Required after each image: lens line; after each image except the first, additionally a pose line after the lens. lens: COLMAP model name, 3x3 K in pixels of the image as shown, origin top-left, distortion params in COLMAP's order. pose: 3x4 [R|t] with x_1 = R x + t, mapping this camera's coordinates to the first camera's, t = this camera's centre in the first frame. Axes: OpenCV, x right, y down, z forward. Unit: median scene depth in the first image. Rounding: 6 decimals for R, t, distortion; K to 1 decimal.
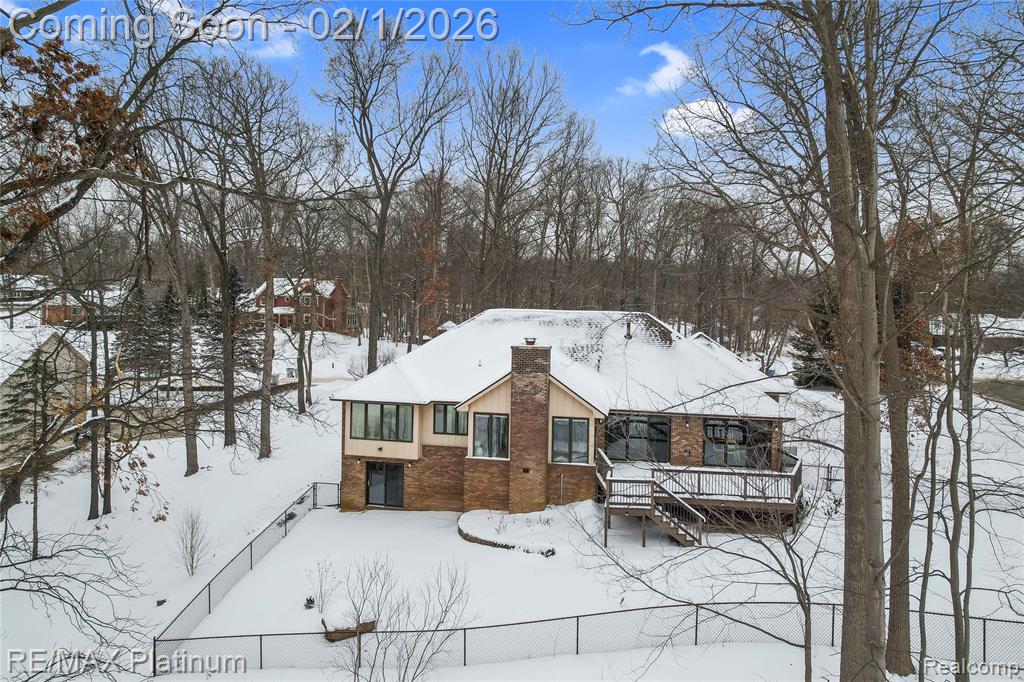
lens RADIAL K [[681.4, 0, 534.0], [0, 681.4, 296.3], [0, 0, 1]] dist [-0.047038, 0.023915]
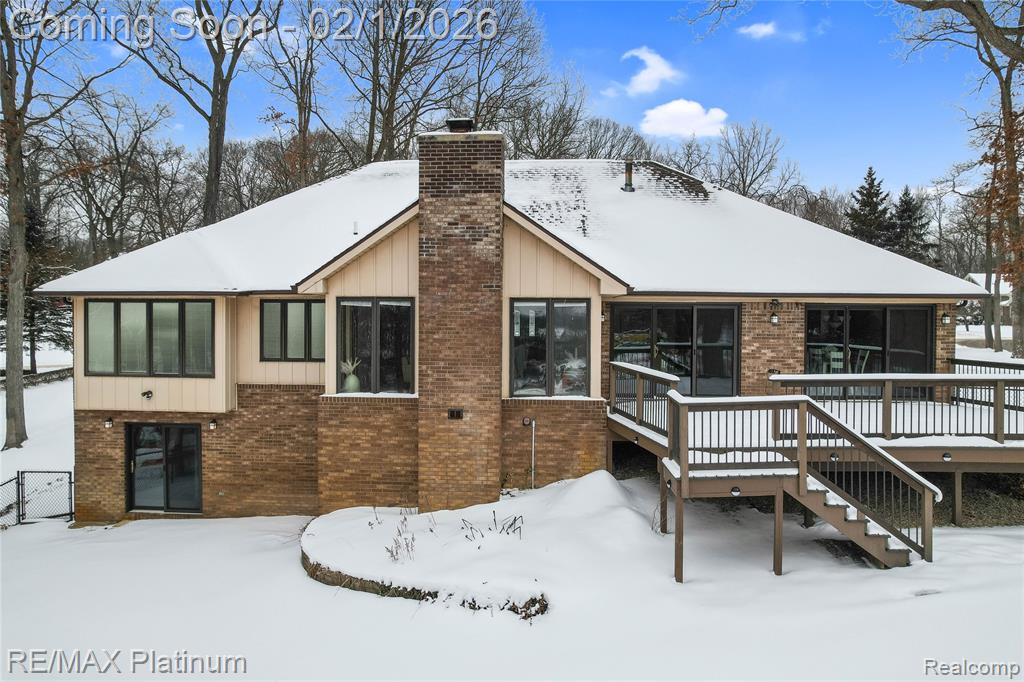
lens RADIAL K [[681.4, 0, 522.3], [0, 681.4, 321.5], [0, 0, 1]] dist [-0.047038, 0.023915]
pose [[0.991833, -0.015524, 0.126593, -0.023085], [0.012206, 0.999562, 0.026942, 0.177016], [-0.126956, -0.025177, 0.991589, 0.531469]]
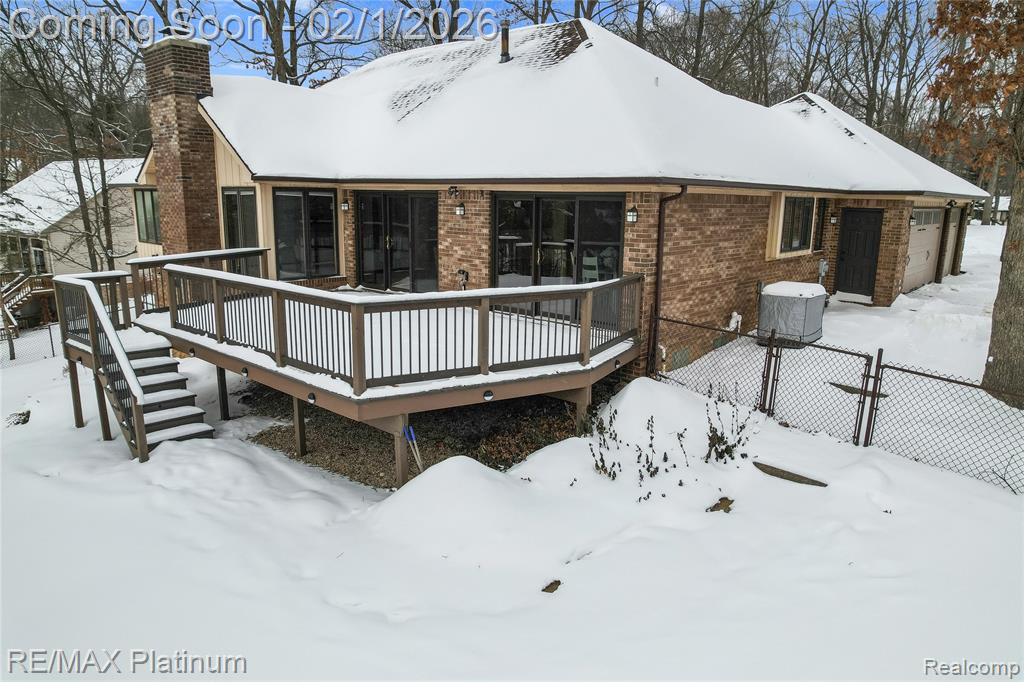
lens RADIAL K [[681.4, 0, 506.6], [0, 681.4, 342.2], [0, 0, 1]] dist [-0.047038, 0.023915]
pose [[0.849278, 0.106885, -0.517012, 0.482468], [0.005874, 0.977318, 0.211697, 0.181777], [0.527912, -0.182826, 0.829387, 0.653942]]
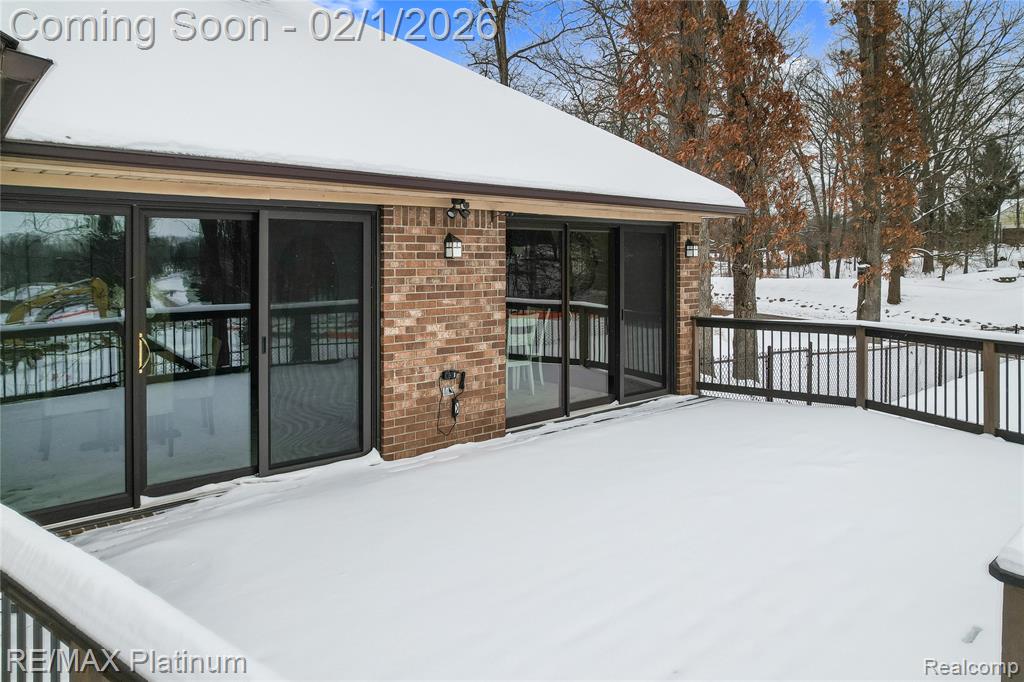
lens RADIAL K [[681.4, 0, 512.1], [0, 681.4, 268.6], [0, 0, 1]] dist [-0.047038, 0.023915]
pose [[0.618220, -0.029592, 0.785448, 0.073908], [0.004934, 0.999417, 0.033770, 0.190246], [-0.785989, -0.017002, 0.618006, 0.865126]]
